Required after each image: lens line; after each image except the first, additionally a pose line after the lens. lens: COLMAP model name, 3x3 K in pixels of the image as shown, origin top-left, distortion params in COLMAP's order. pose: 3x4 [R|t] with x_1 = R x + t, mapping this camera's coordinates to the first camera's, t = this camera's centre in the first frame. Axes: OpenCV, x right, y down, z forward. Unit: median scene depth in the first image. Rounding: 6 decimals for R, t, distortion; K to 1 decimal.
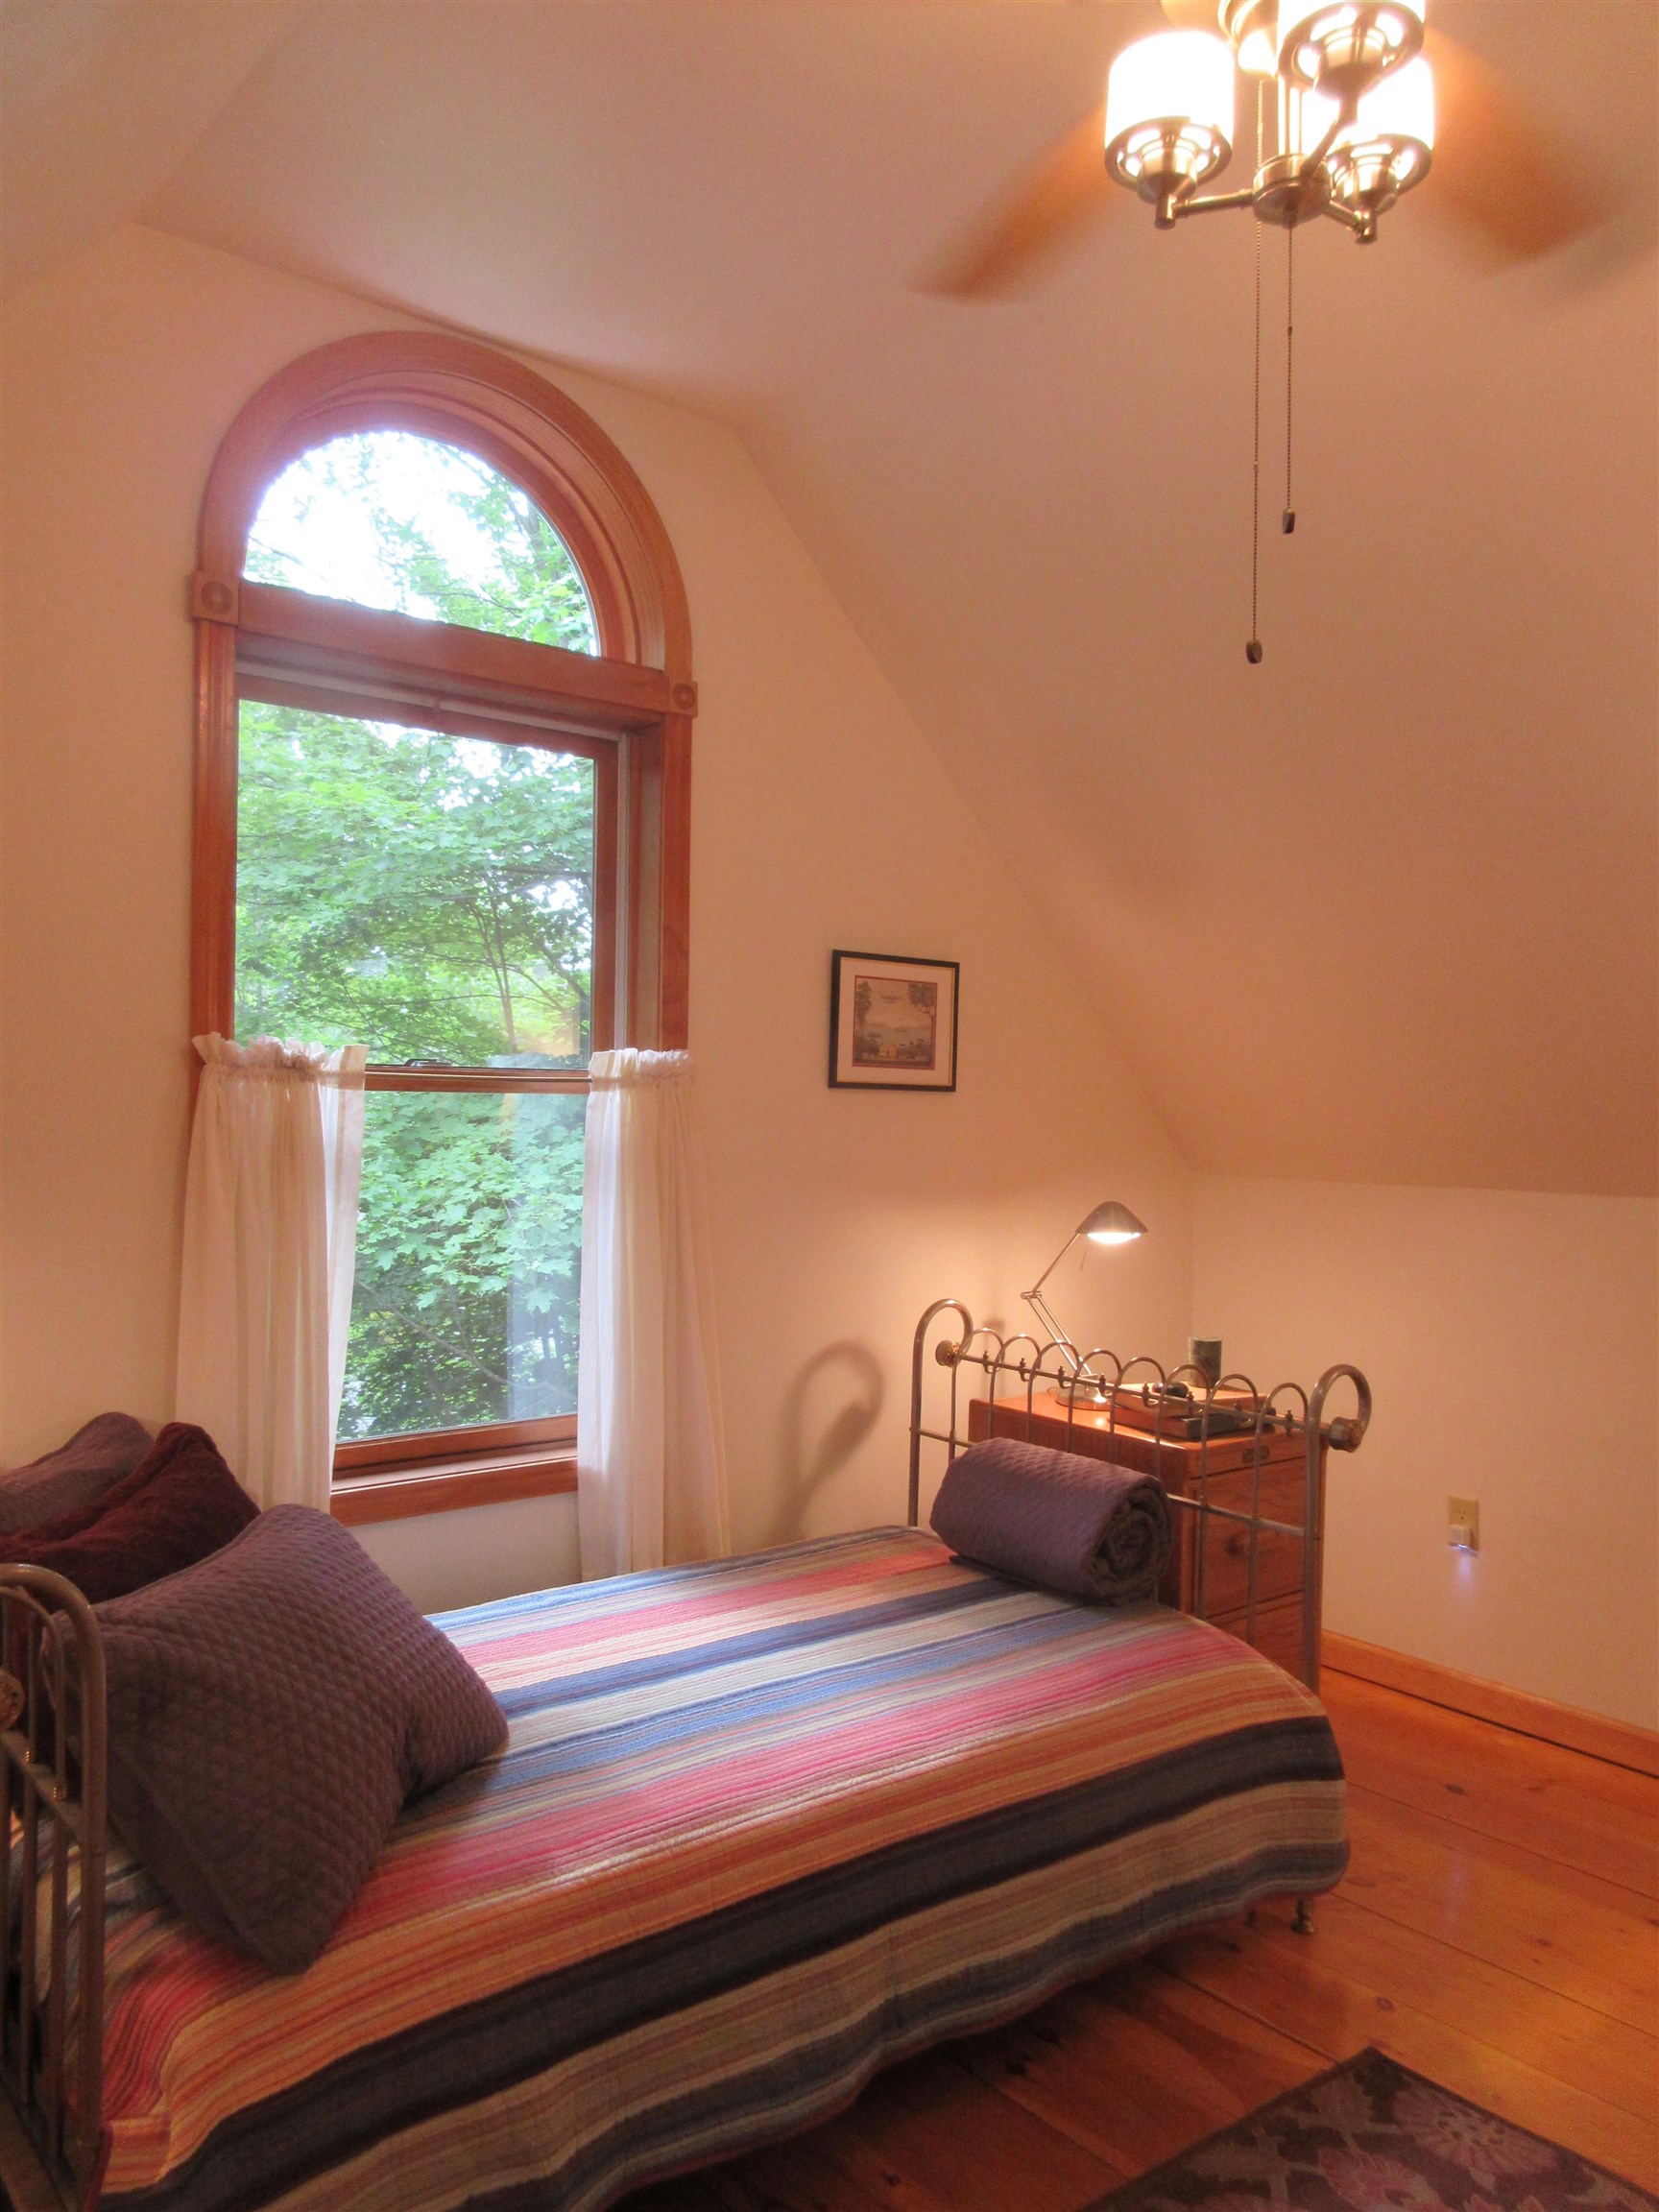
lens RADIAL K [[1664.2, 0, 820.6], [0, 1664.2, 1107.5], [0, 0, 1]] dist [0.006022, 0.007706]
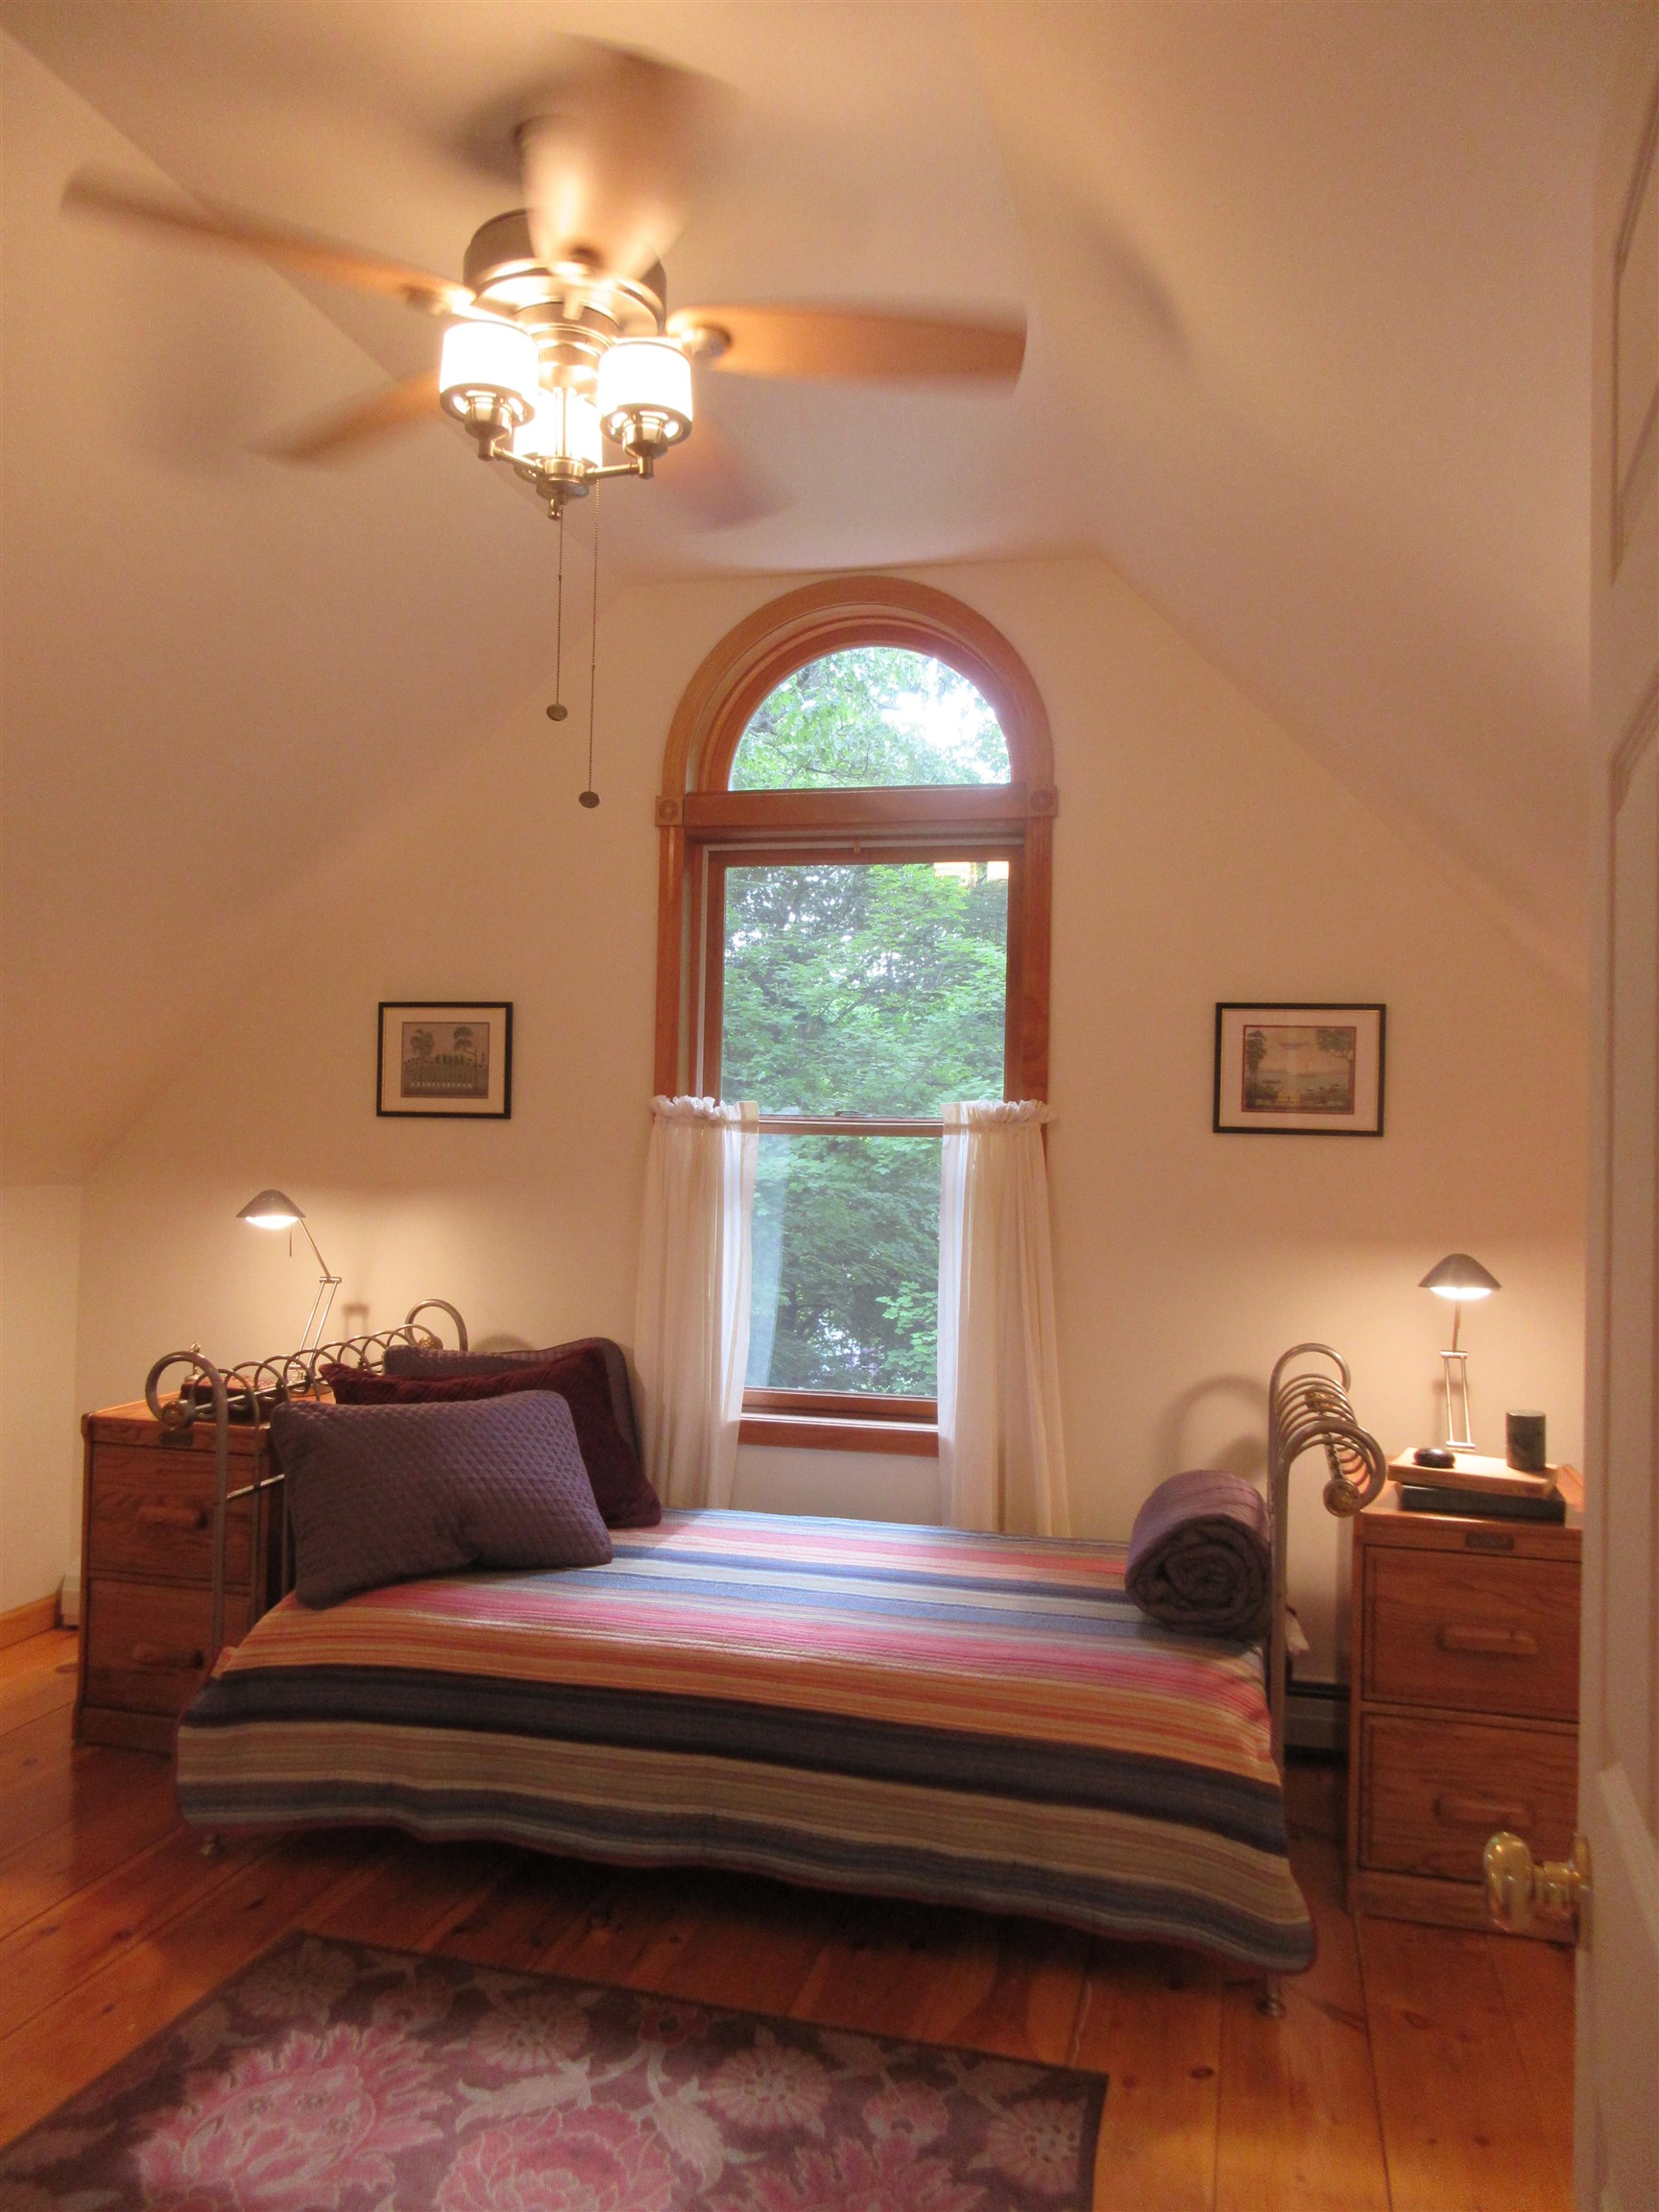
lens RADIAL K [[1664.2, 0, 820.6], [0, 1664.2, 1107.5], [0, 0, 1]] dist [0.006022, 0.007706]
pose [[0.588791, -0.019566, -0.808049, 1.000010], [-0.014427, 0.999293, -0.034709, 0.017705], [0.808157, 0.032093, 0.588092, 0.239368]]
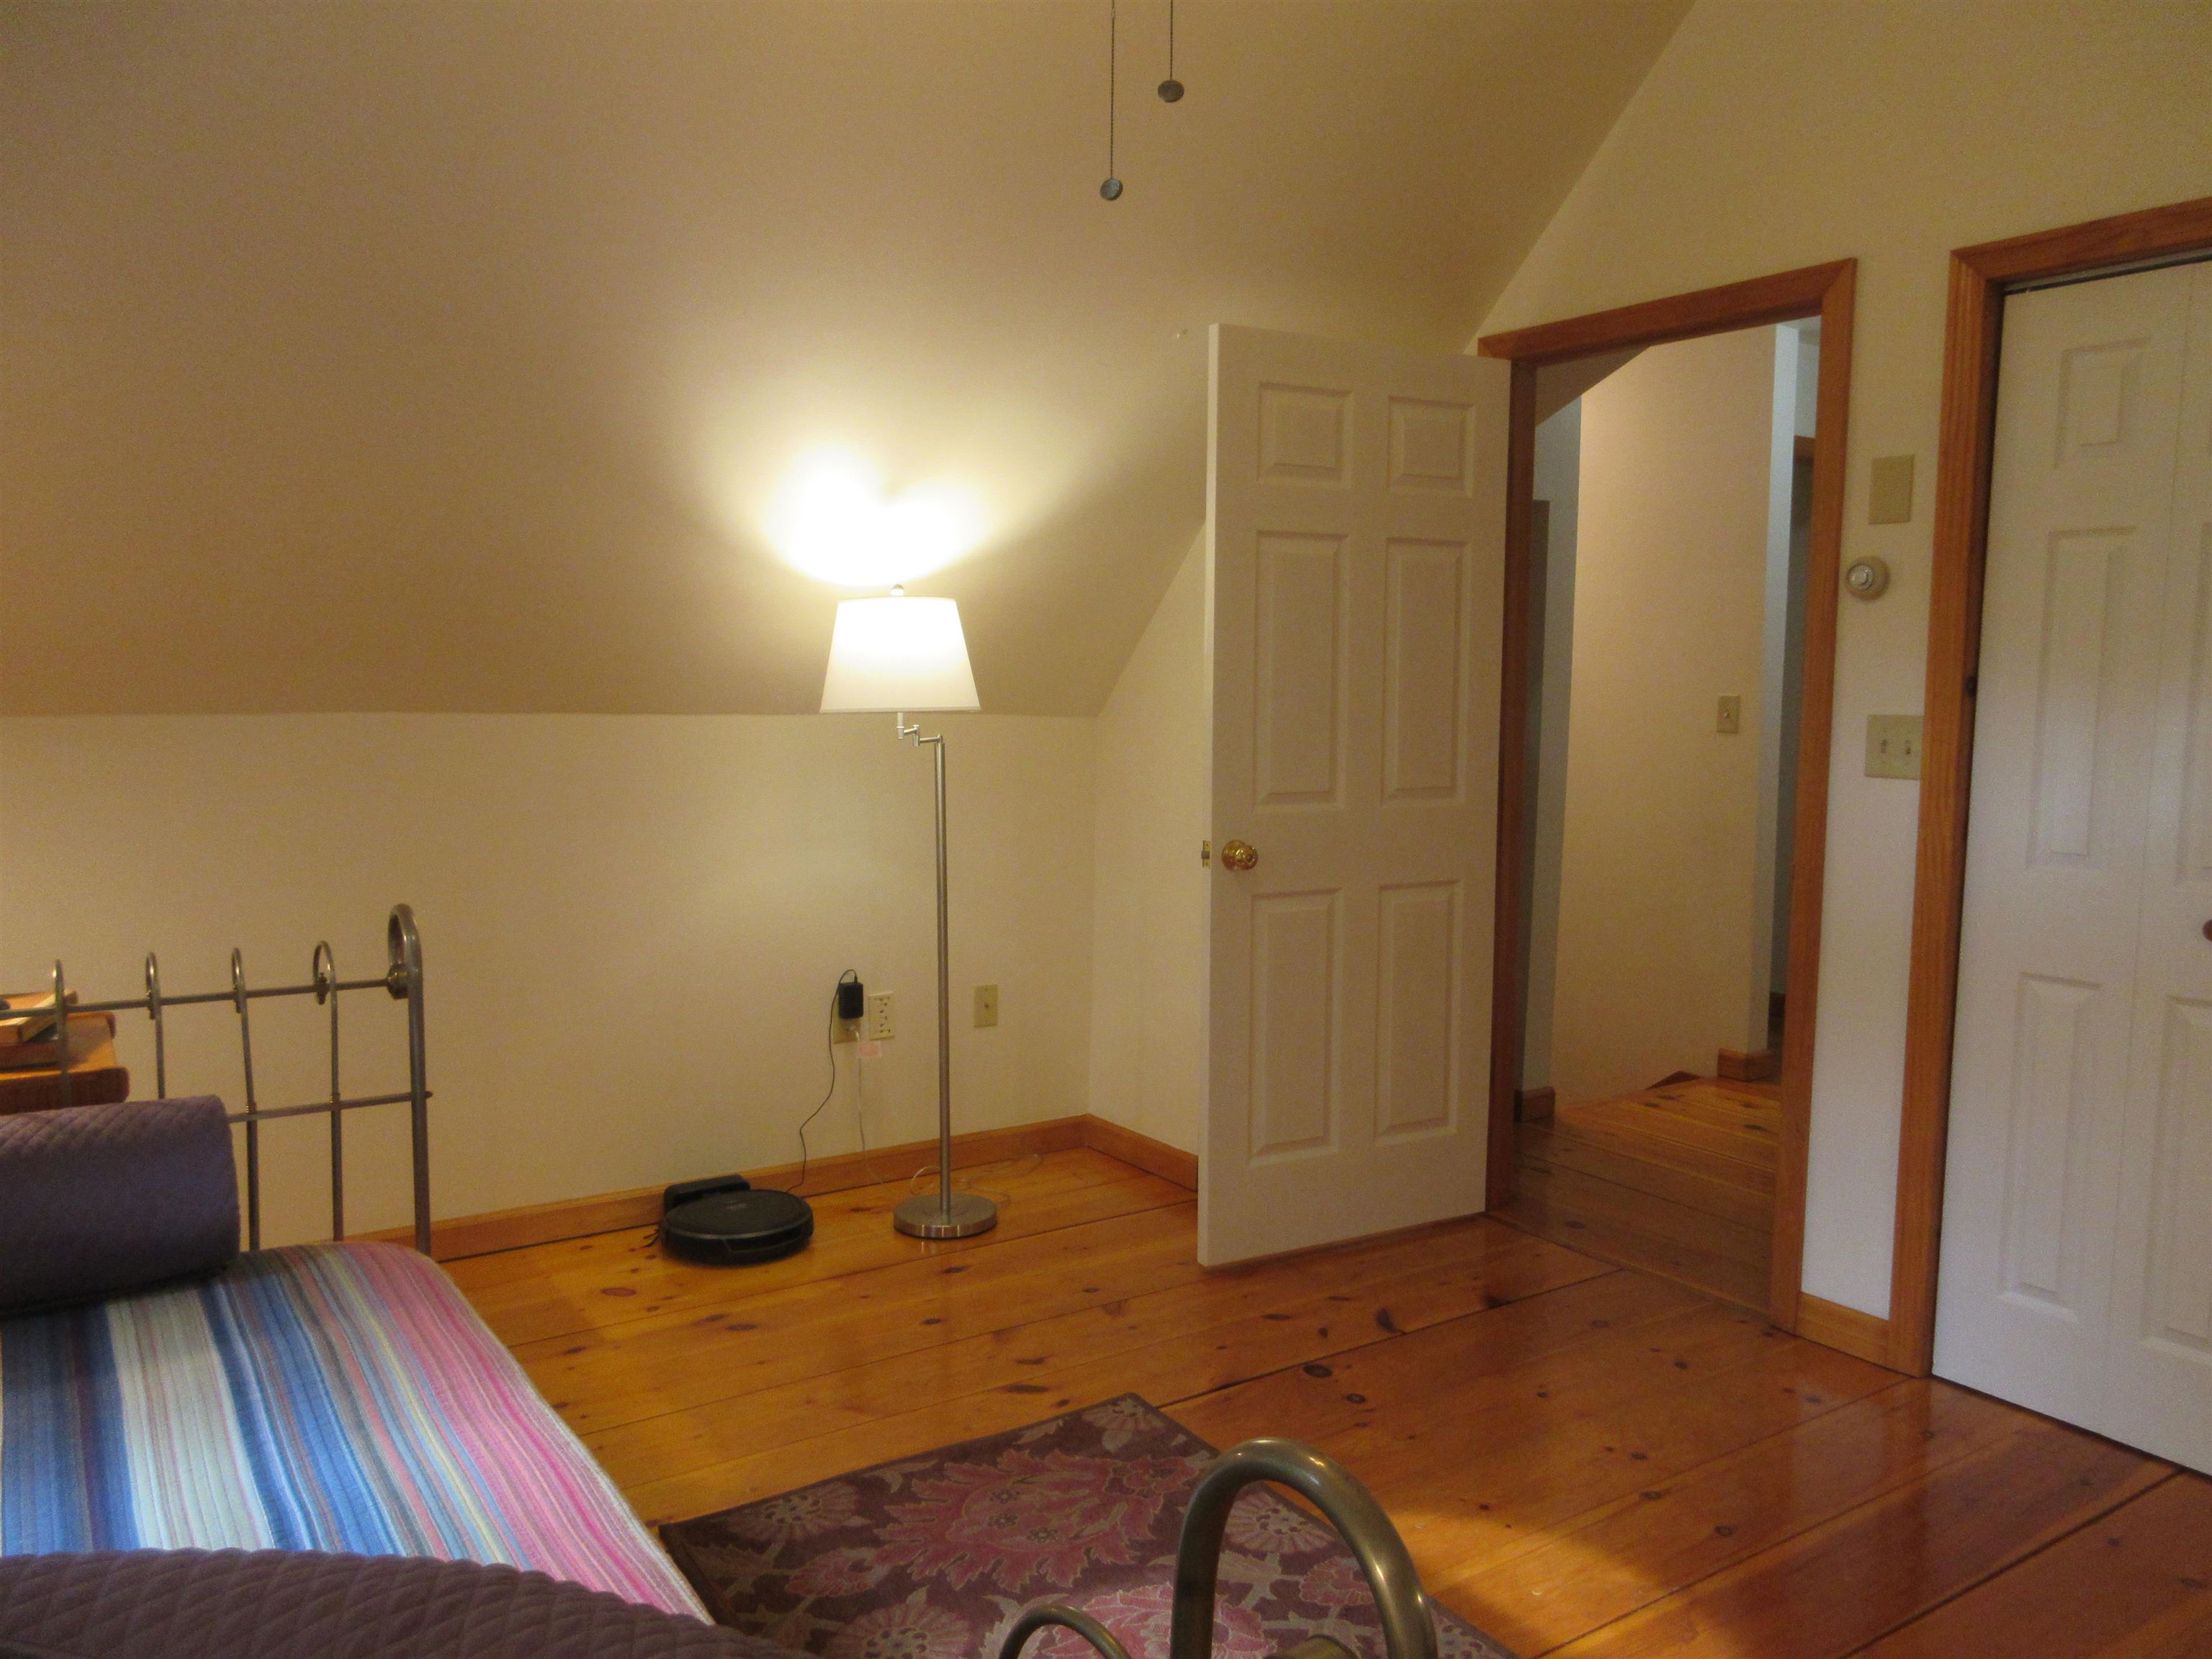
lens RADIAL K [[1664.2, 0, 1106.0], [0, 1664.2, 829.5], [0, 0, 1]] dist [0.006022, 0.007706]
pose [[0.105845, -0.110509, 0.988223, -0.586262], [0.000220, 0.993808, 0.111110, 0.017454], [-0.994383, -0.011543, 0.105214, 0.591712]]
